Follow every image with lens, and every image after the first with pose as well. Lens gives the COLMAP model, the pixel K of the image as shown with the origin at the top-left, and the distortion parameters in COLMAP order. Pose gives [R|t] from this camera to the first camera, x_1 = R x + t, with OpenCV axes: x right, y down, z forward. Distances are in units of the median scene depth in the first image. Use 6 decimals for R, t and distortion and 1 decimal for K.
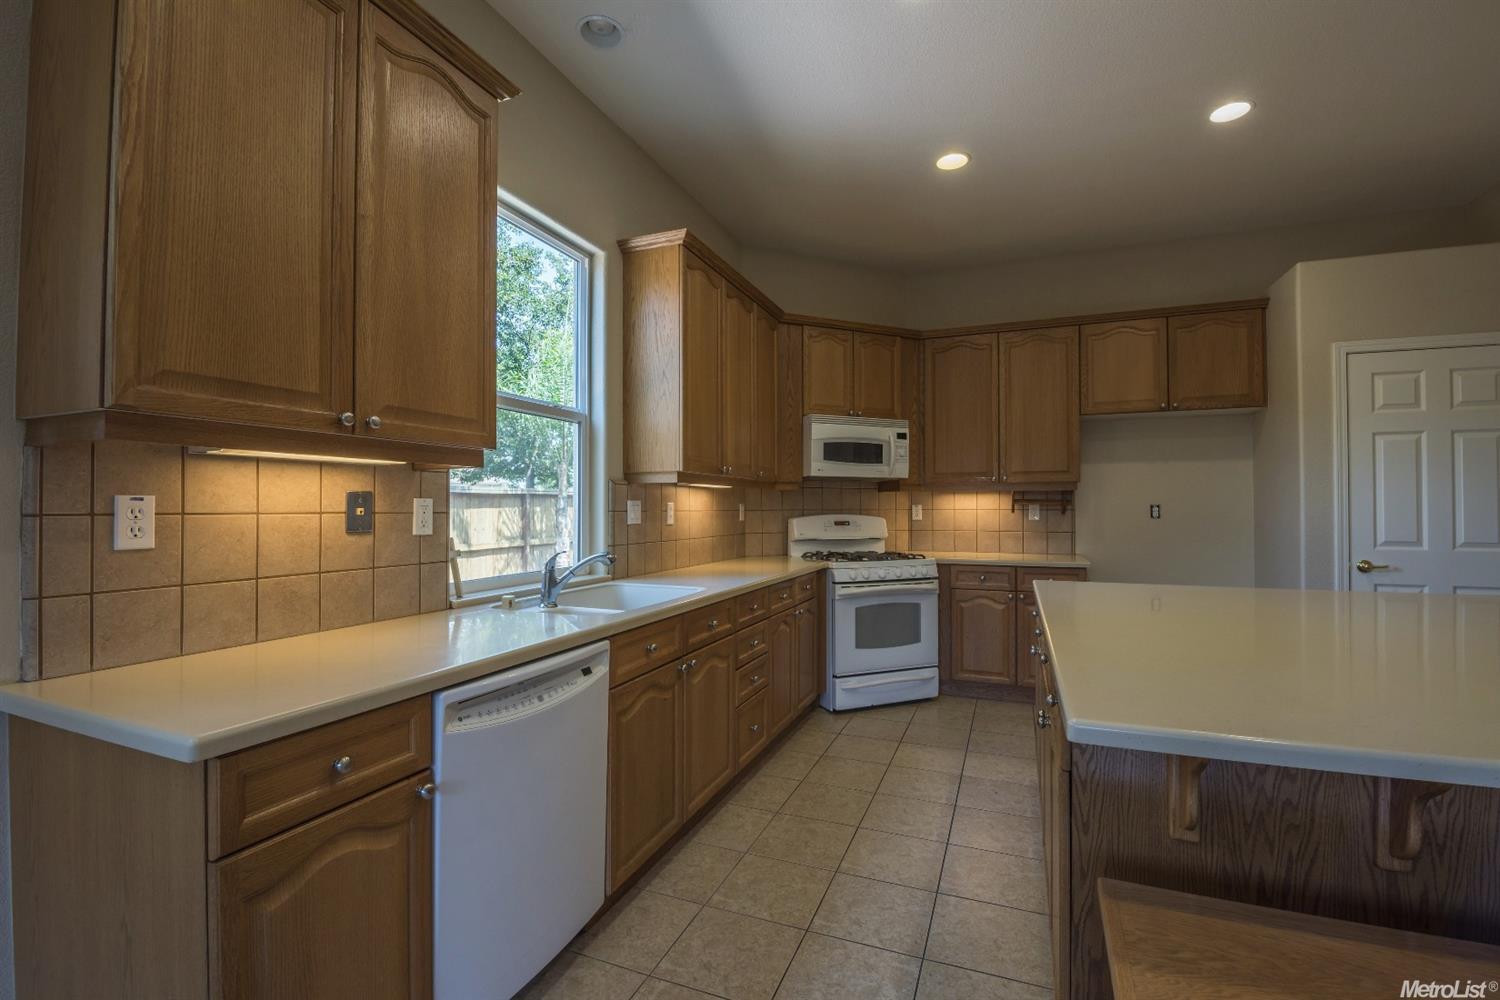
lens RADIAL K [[651.9, 0, 754.4], [0, 651.9, 501.2], [0, 0, 1]] dist [-0.002684, -0.012275]
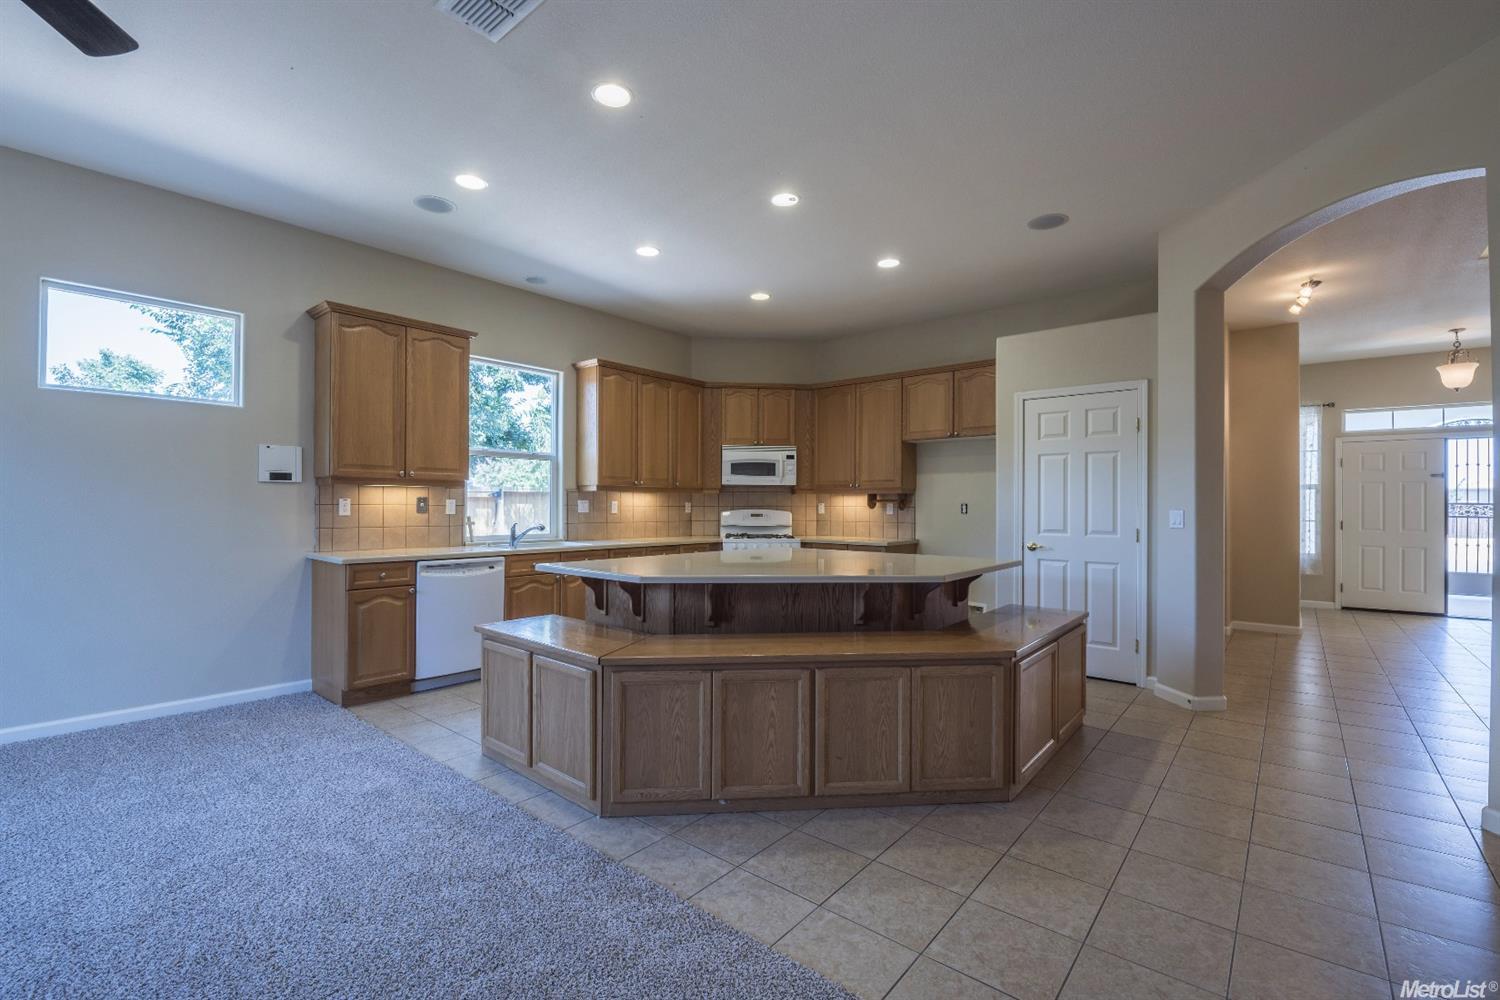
lens RADIAL K [[651.9, 0, 754.4], [0, 651.9, 501.2], [0, 0, 1]] dist [-0.002684, -0.012275]
pose [[0.952831, 0.002749, -0.303489, 0.650227], [-0.001831, 0.999993, 0.003309, -0.003813], [0.303496, -0.002598, 0.952829, -0.485773]]
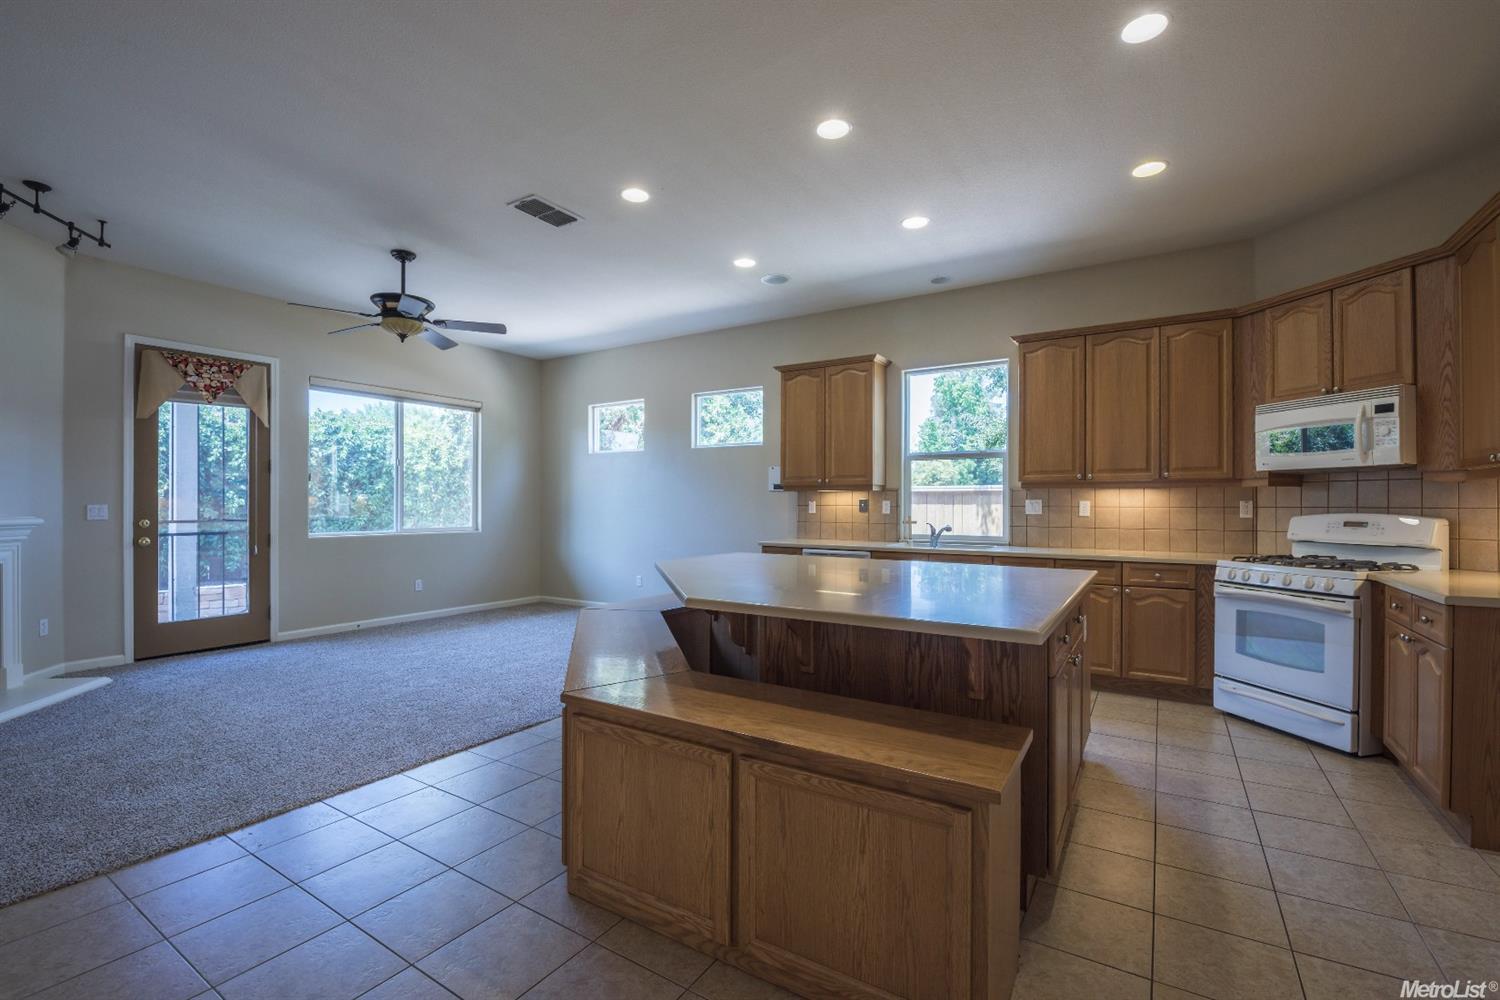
lens RADIAL K [[645.9, 0, 750.0], [0, 645.9, 500.0], [0, 0, 1]] dist [-0.001309, -0.011224]
pose [[-0.179331, -0.007991, -0.983756, 1.156680], [0.006361, 0.999937, -0.009282, 0.007158], [0.983768, -0.007922, -0.179269, 0.451091]]
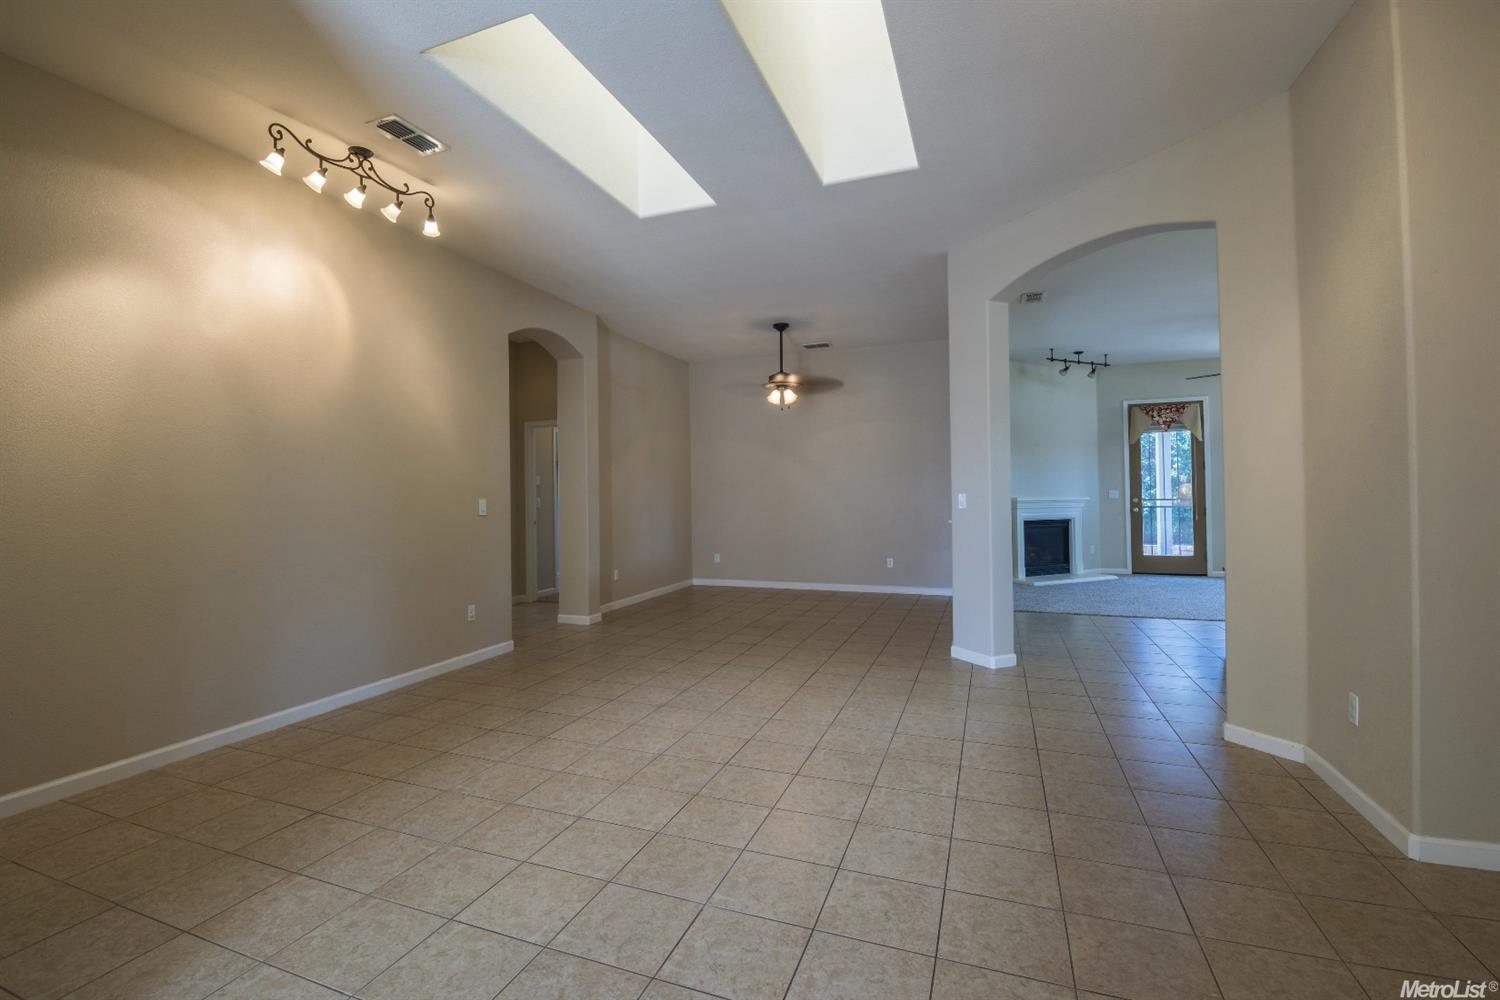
lens RADIAL K [[666.4, 0, 730.9], [0, 666.4, 491.6], [0, 0, 1]] dist [0.000323, -0.025143]
pose [[-0.999897, 0.012528, -0.007053, 1.589700], [0.012613, 0.999846, -0.012235, 0.012739], [0.006899, -0.012323, -0.999900, 1.388008]]
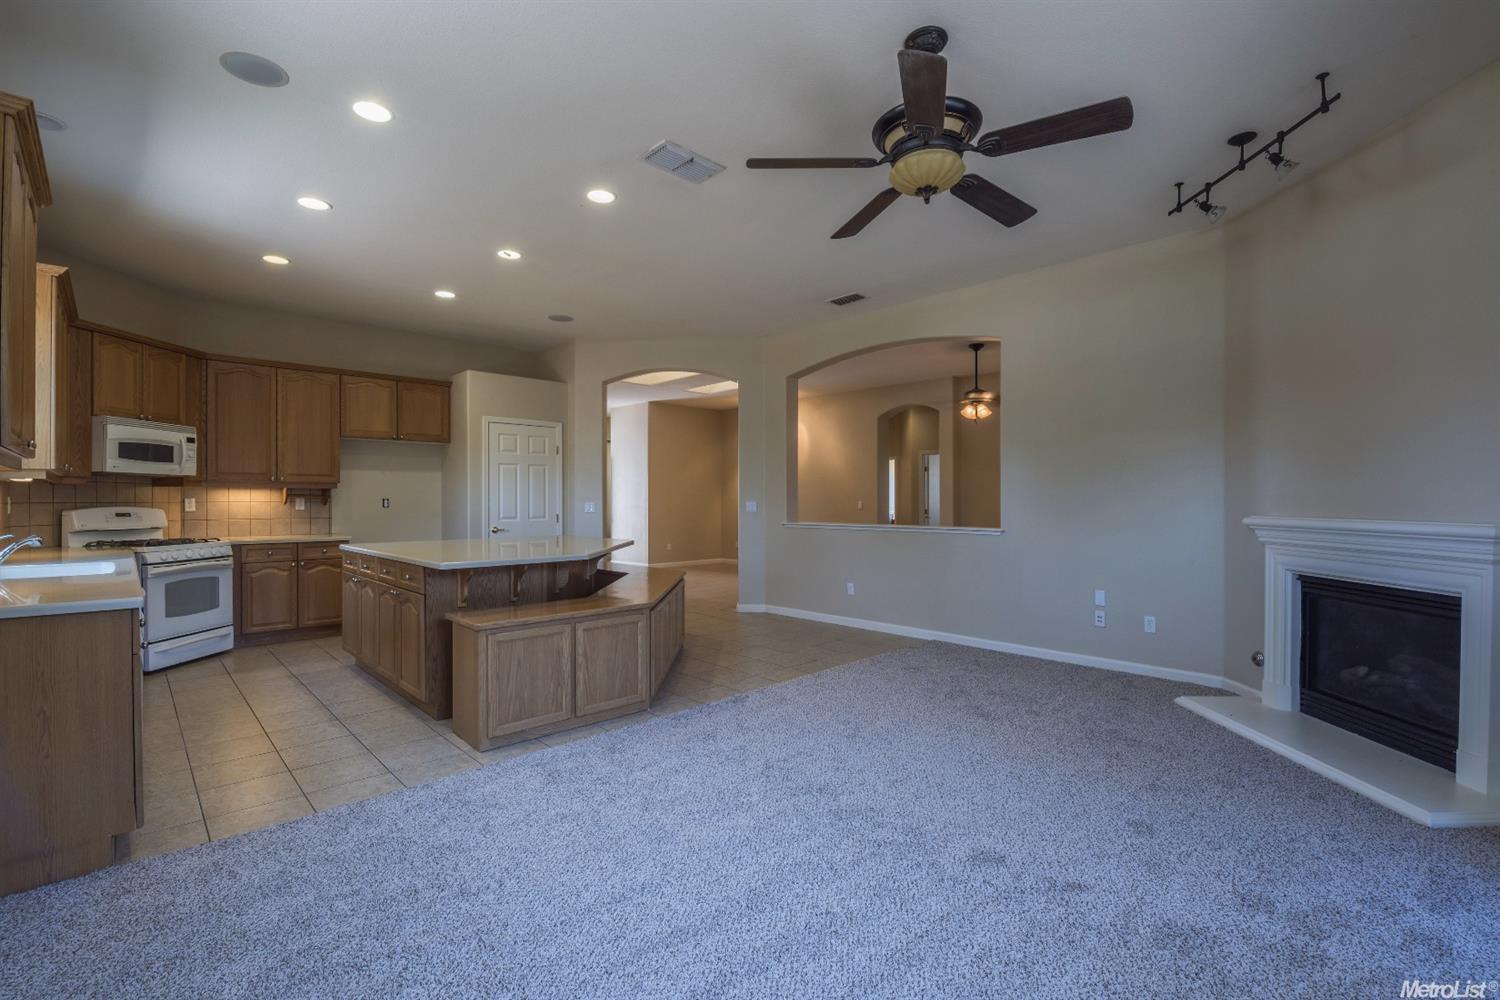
lens RADIAL K [[651.9, 0, 754.4], [0, 651.9, 501.2], [0, 0, 1]] dist [-0.002684, -0.012275]
pose [[0.400468, -0.000721, 0.916310, -0.476782], [-0.008307, 0.999956, 0.004418, -0.002836], [-0.916273, -0.009381, 0.400444, -0.447834]]
